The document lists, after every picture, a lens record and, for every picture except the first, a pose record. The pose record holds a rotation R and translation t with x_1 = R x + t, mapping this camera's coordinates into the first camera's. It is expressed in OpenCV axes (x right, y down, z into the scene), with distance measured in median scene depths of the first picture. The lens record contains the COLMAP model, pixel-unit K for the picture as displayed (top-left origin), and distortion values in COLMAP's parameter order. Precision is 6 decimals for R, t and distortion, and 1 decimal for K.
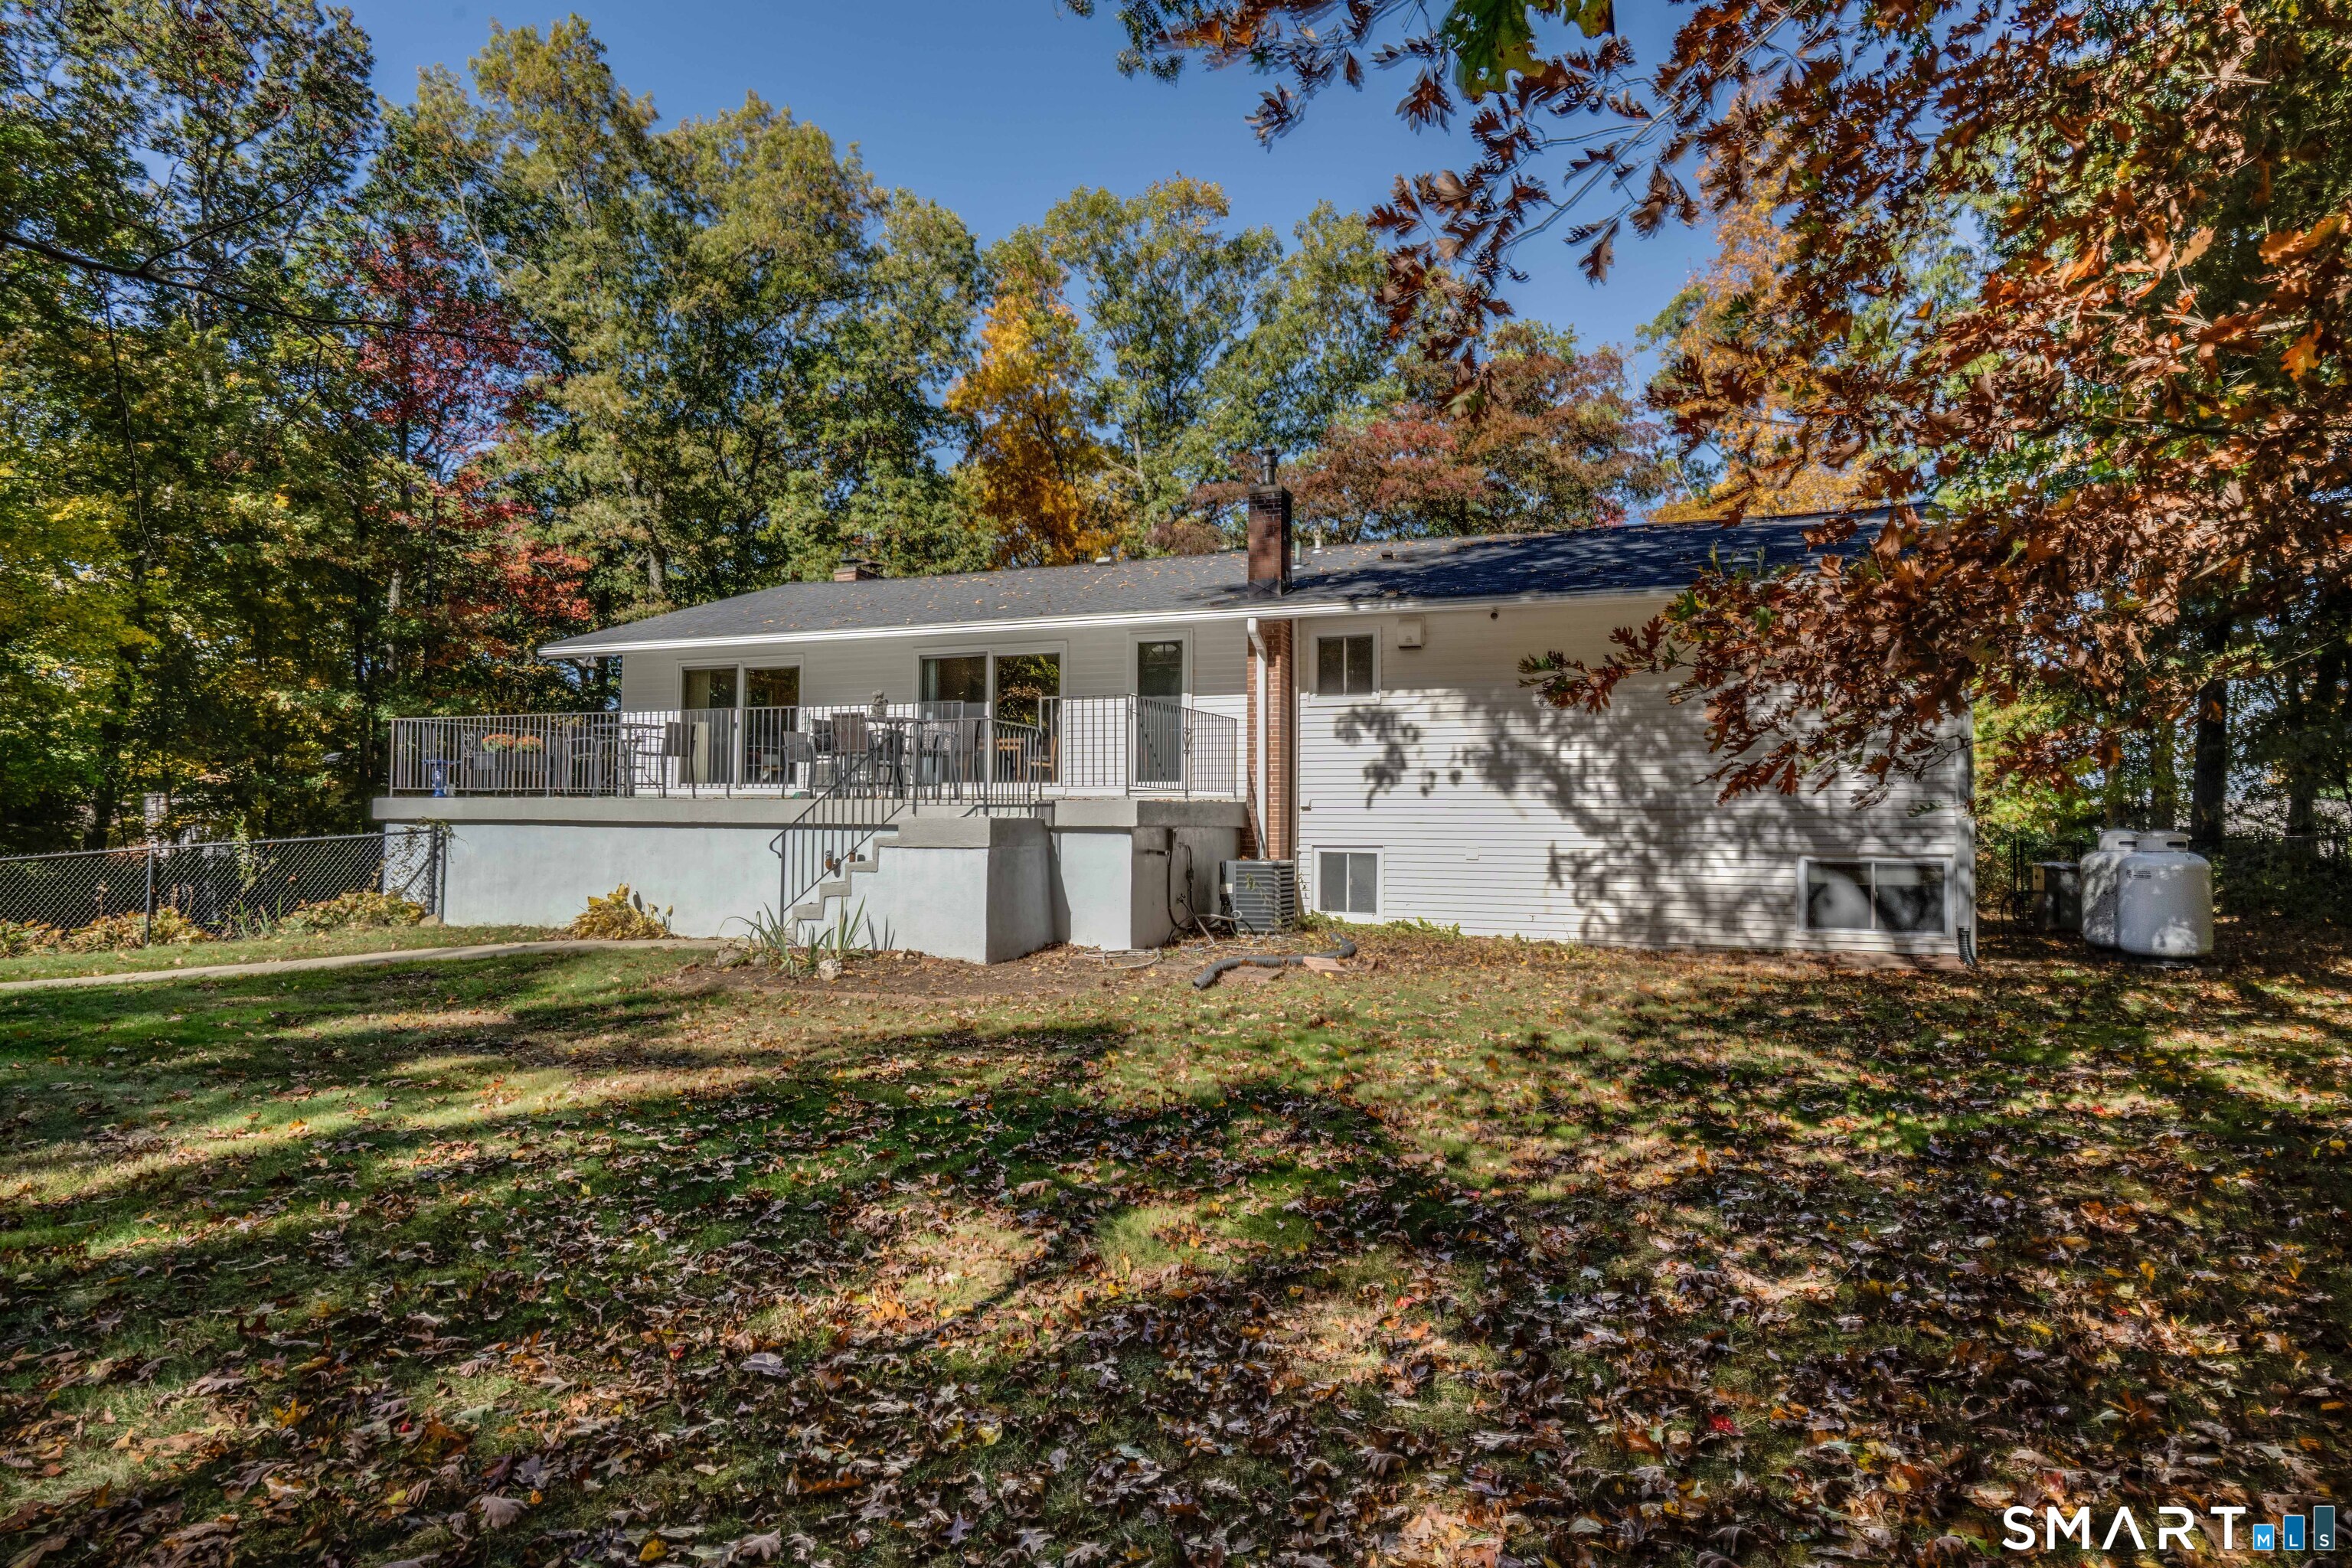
lens RADIAL K [[1072.8, 0, 1176.0], [0, 1072.8, 784.0], [0, 0, 1]] dist [0.000629, 0.000123]
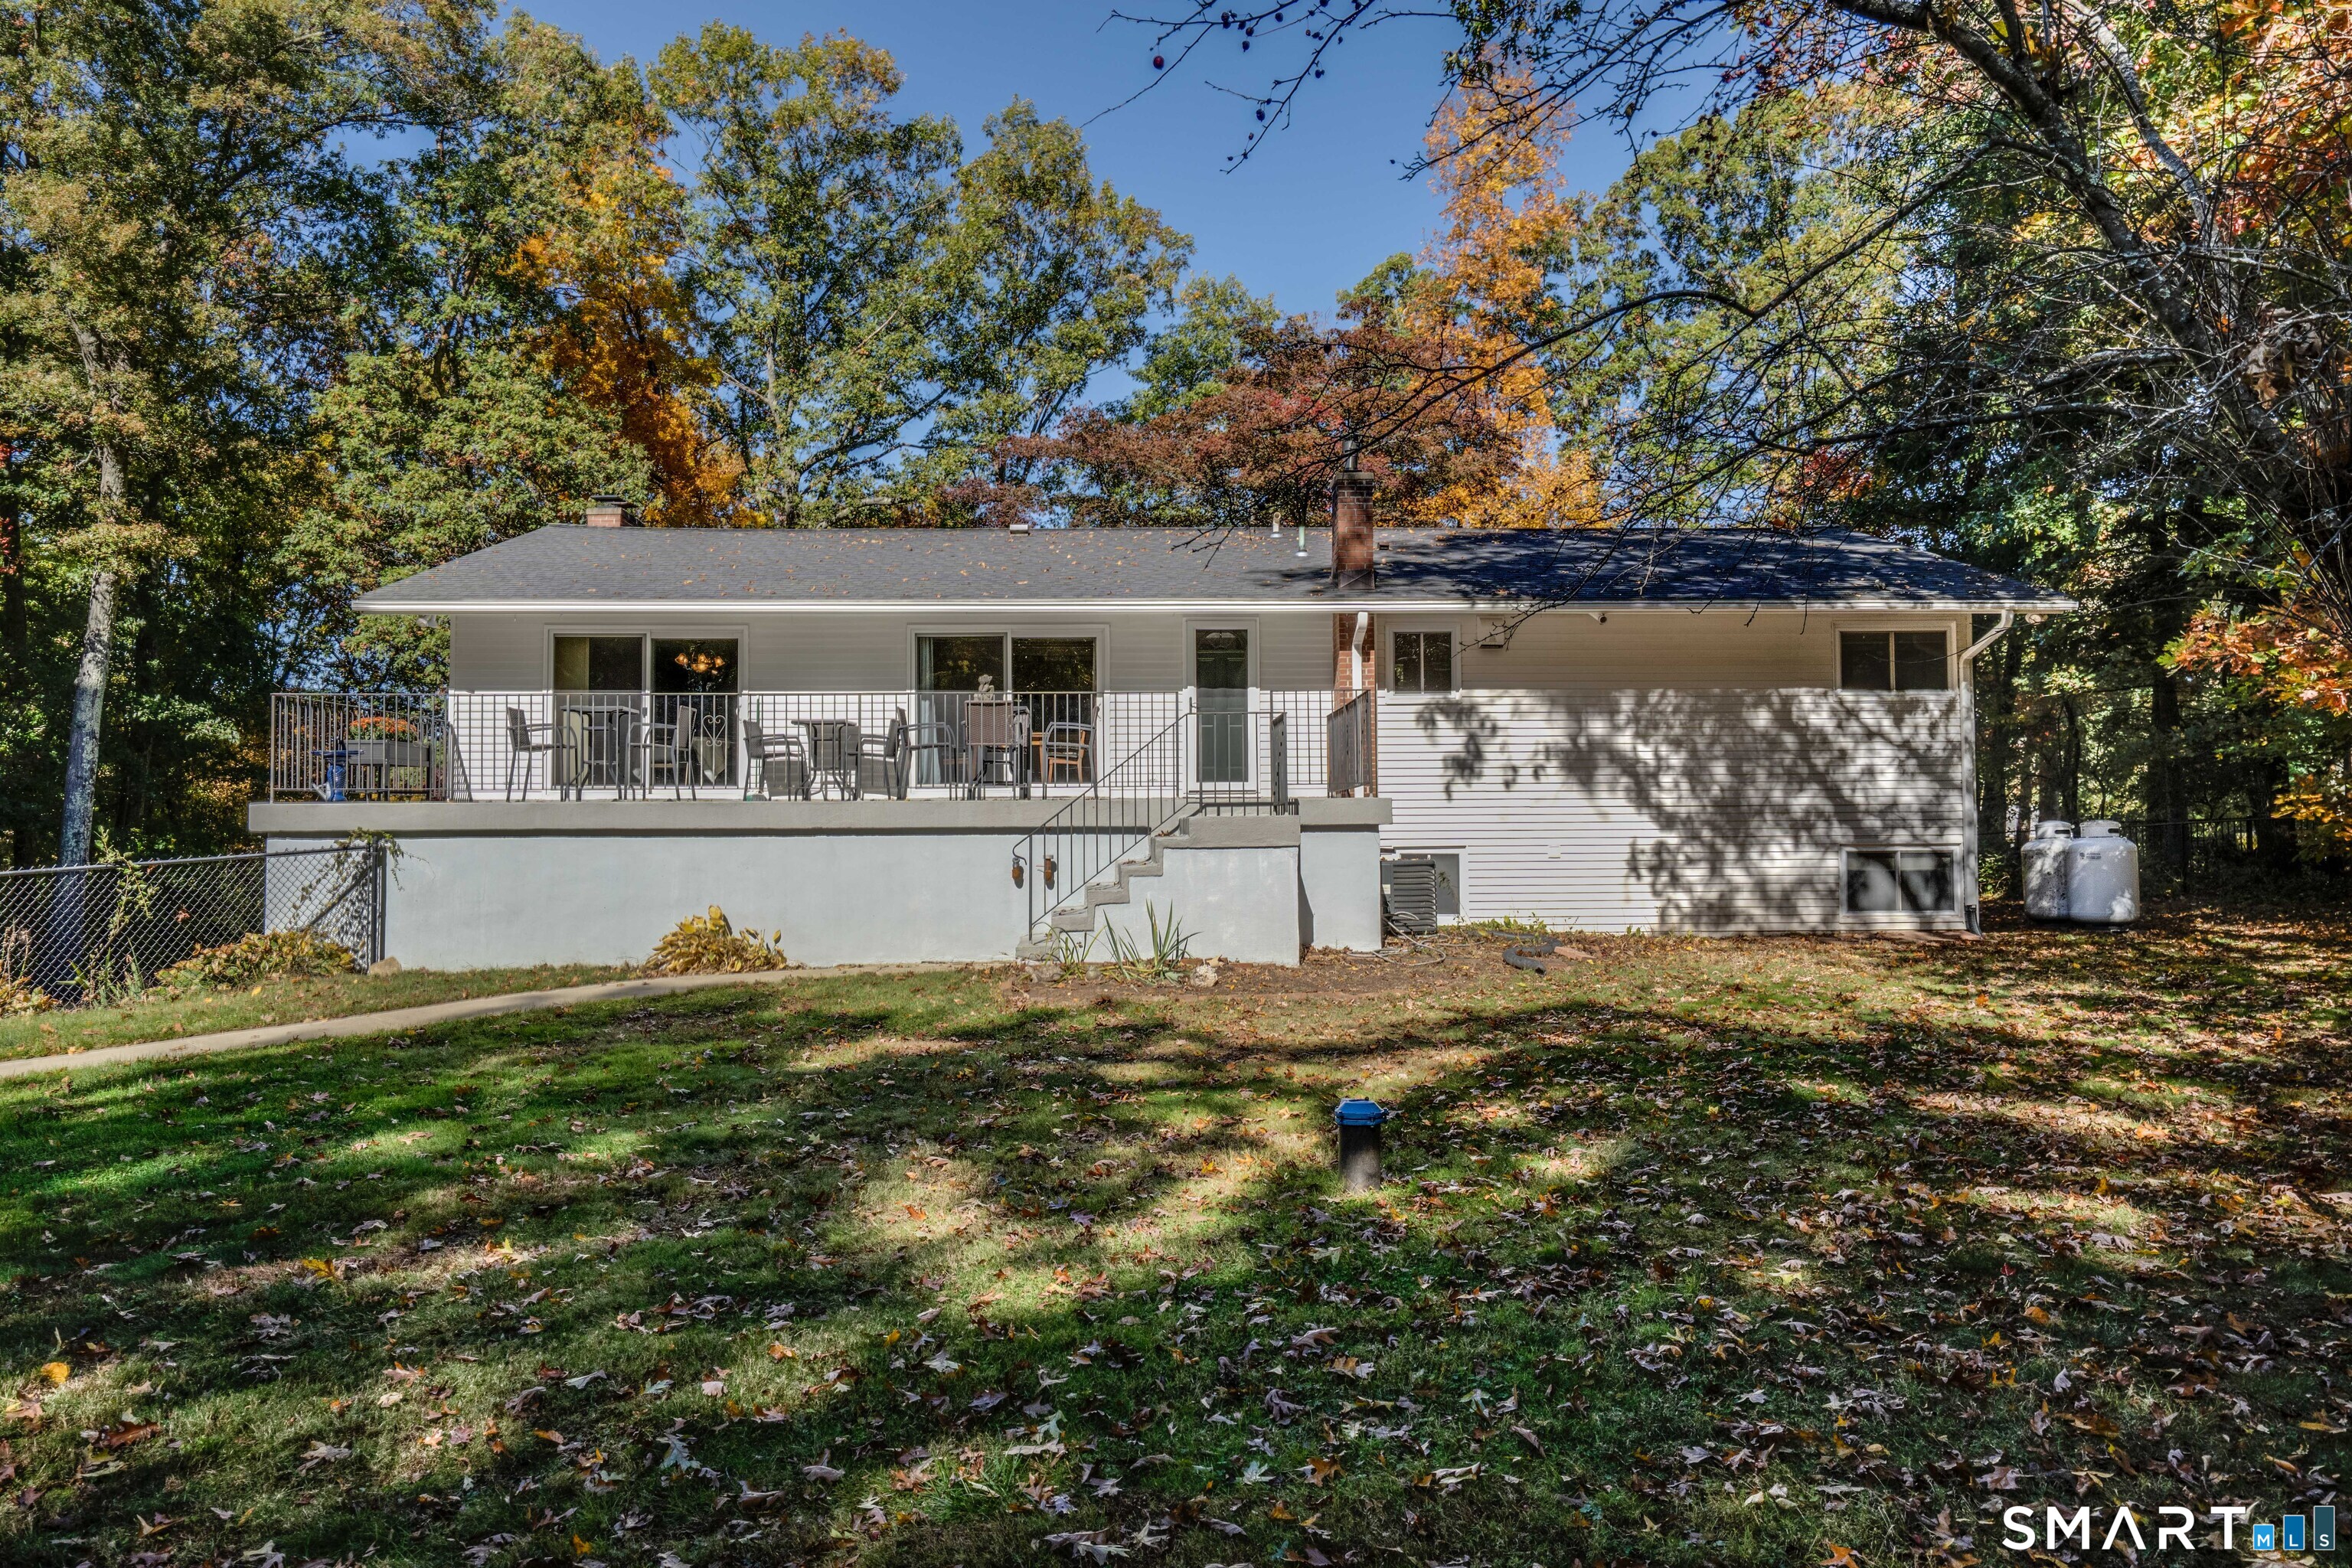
lens RADIAL K [[1259.5, 0, 1176.0], [0, 1259.5, 784.0], [0, 0, 1]] dist [0.048761, 0.000152]
pose [[0.952328, -0.002775, 0.305063, -0.447250], [0.002069, 0.999994, 0.002639, -0.001660], [-0.305069, -0.001882, 0.952328, -0.036012]]
